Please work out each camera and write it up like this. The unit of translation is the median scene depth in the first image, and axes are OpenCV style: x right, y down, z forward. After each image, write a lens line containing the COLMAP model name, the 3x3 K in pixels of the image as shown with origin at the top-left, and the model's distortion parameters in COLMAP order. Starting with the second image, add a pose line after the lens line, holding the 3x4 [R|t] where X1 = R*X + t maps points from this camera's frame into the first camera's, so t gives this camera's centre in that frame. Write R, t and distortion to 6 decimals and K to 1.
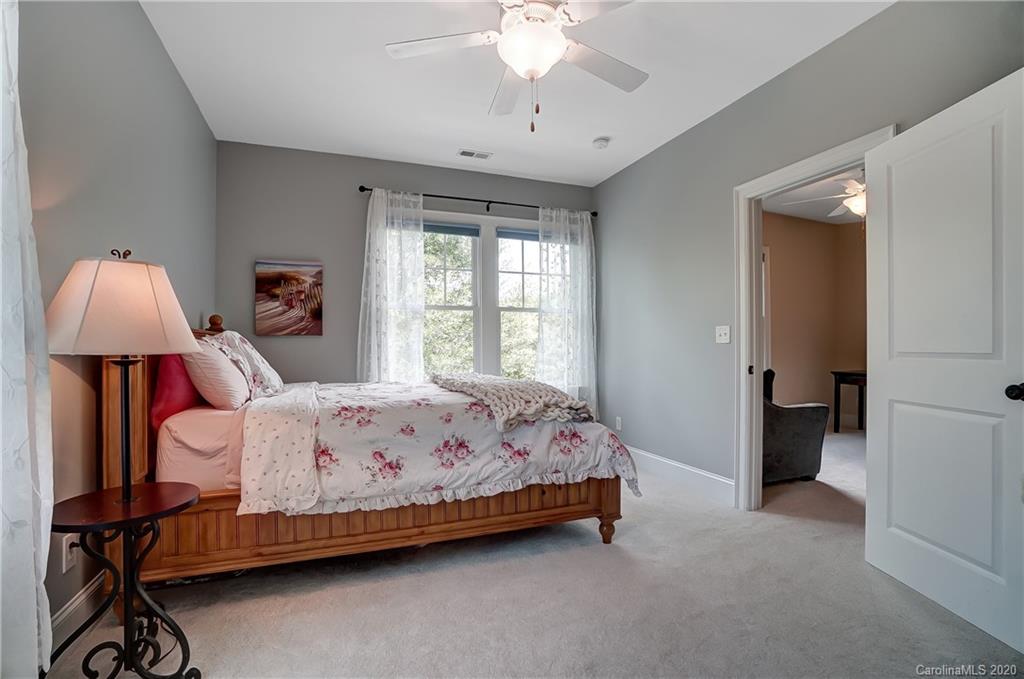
lens RADIAL K [[455.1, 0, 507.1], [0, 455.1, 343.7], [0, 0, 1]] dist [-0.062087, 0.022369]
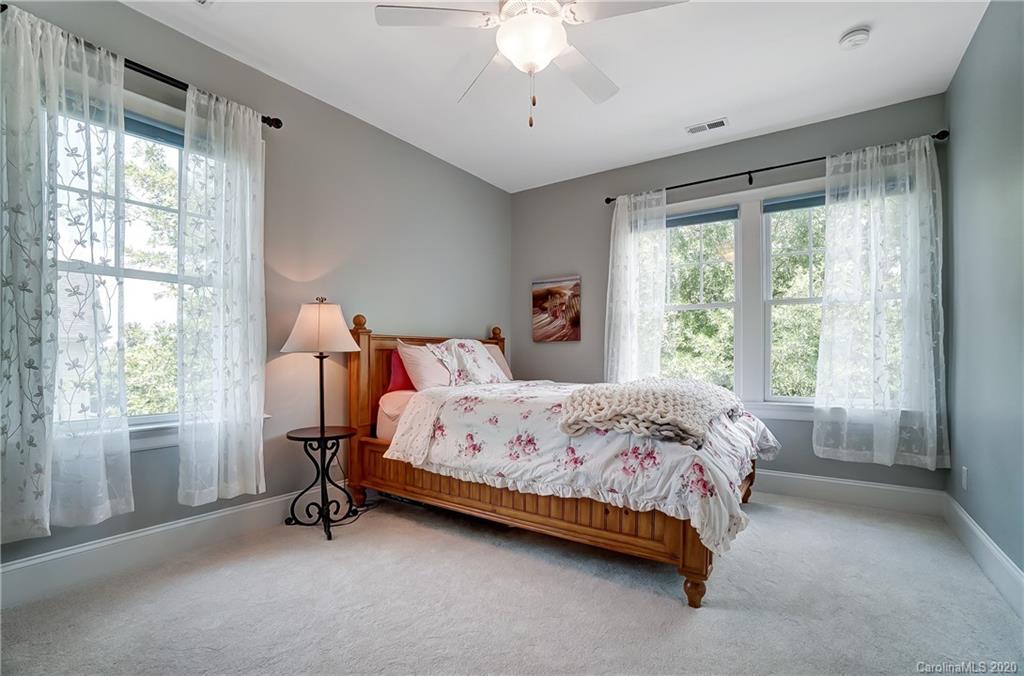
lens RADIAL K [[467.9, 0, 506.4], [0, 467.9, 345.7], [0, 0, 1]] dist [-0.042993, 0.000537]
pose [[0.561724, -0.013633, -0.827212, 0.704379], [0.005917, 0.999905, -0.012461, 0.011339], [0.827303, 0.002105, 0.561751, 0.307267]]
